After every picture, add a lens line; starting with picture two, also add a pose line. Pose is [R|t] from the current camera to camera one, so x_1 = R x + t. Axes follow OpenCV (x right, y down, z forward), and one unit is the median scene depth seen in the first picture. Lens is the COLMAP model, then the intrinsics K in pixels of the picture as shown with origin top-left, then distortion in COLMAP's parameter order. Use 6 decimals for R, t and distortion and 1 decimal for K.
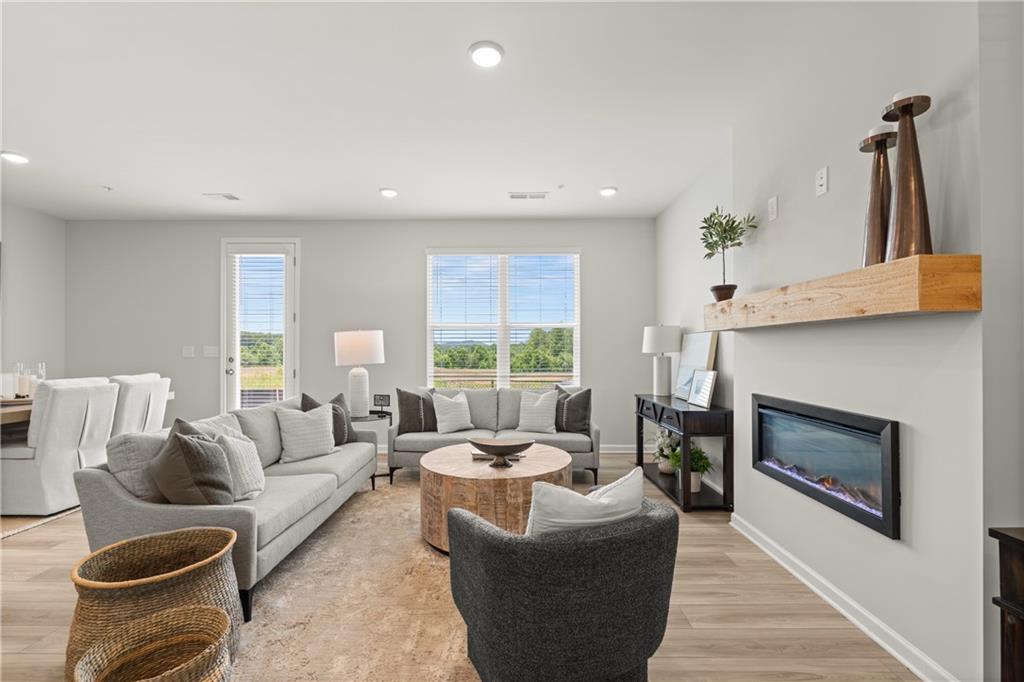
lens RADIAL K [[442.5, 0, 506.8], [0, 442.5, 343.2], [0, 0, 1]] dist [-0.000277, 0.000314]
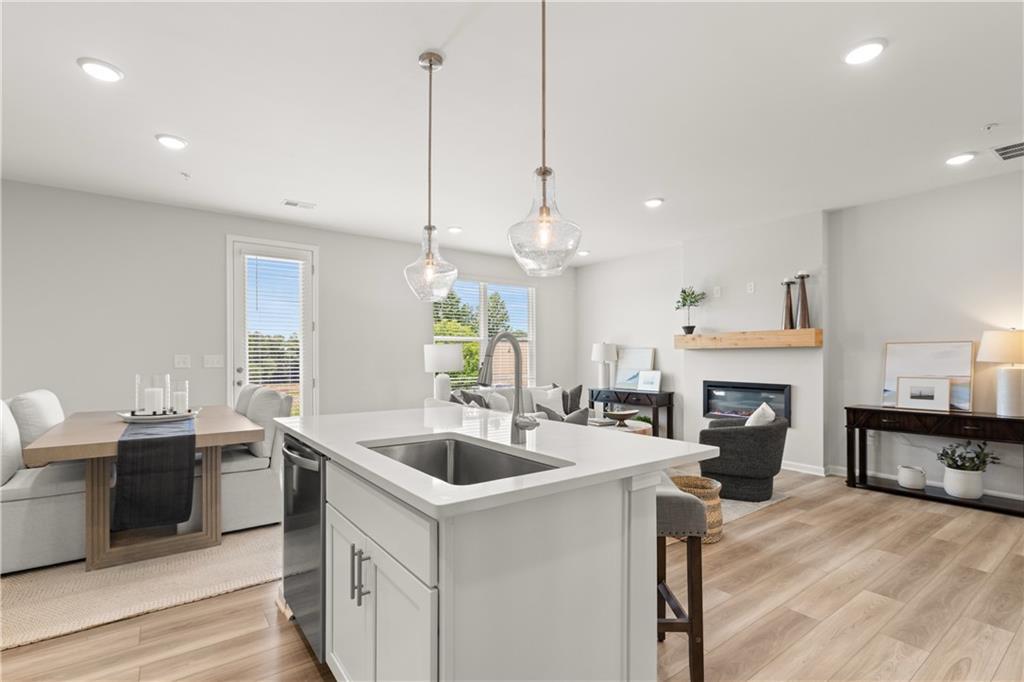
lens RADIAL K [[472.6, 0, 512.4], [0, 472.6, 354.9], [0, 0, 1]] dist [0.002490, 0.000259]
pose [[0.804320, 0.003626, 0.594186, -1.272009], [-0.007732, 0.999961, 0.004364, -0.004566], [-0.594147, -0.008105, 0.804316, -0.195029]]
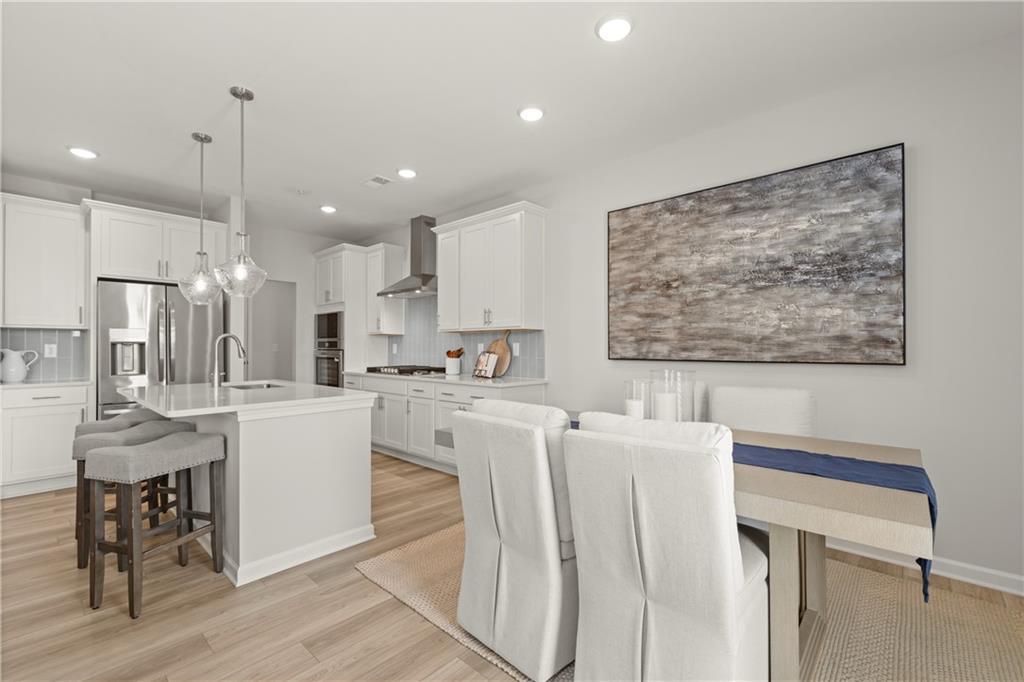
lens RADIAL K [[442.5, 0, 506.8], [0, 442.5, 343.2], [0, 0, 1]] dist [-0.000277, 0.000314]
pose [[-0.666414, -0.002017, -0.745579, -0.635153], [0.011124, 0.999858, -0.012647, 0.017817], [0.745499, -0.016722, -0.666297, 1.452247]]
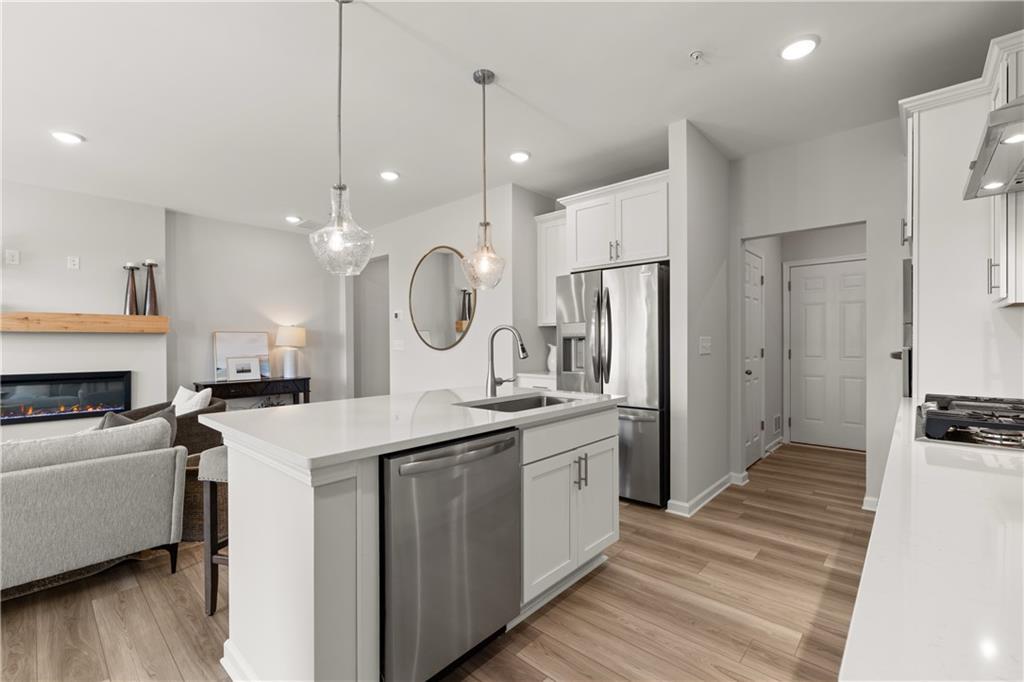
lens RADIAL K [[442.5, 0, 506.8], [0, 442.5, 343.2], [0, 0, 1]] dist [-0.000277, 0.000314]
pose [[-0.741080, 0.003875, 0.671405, -1.493990], [-0.002747, 0.999957, -0.008804, 0.013762], [-0.671411, -0.008369, -0.741038, 0.815453]]
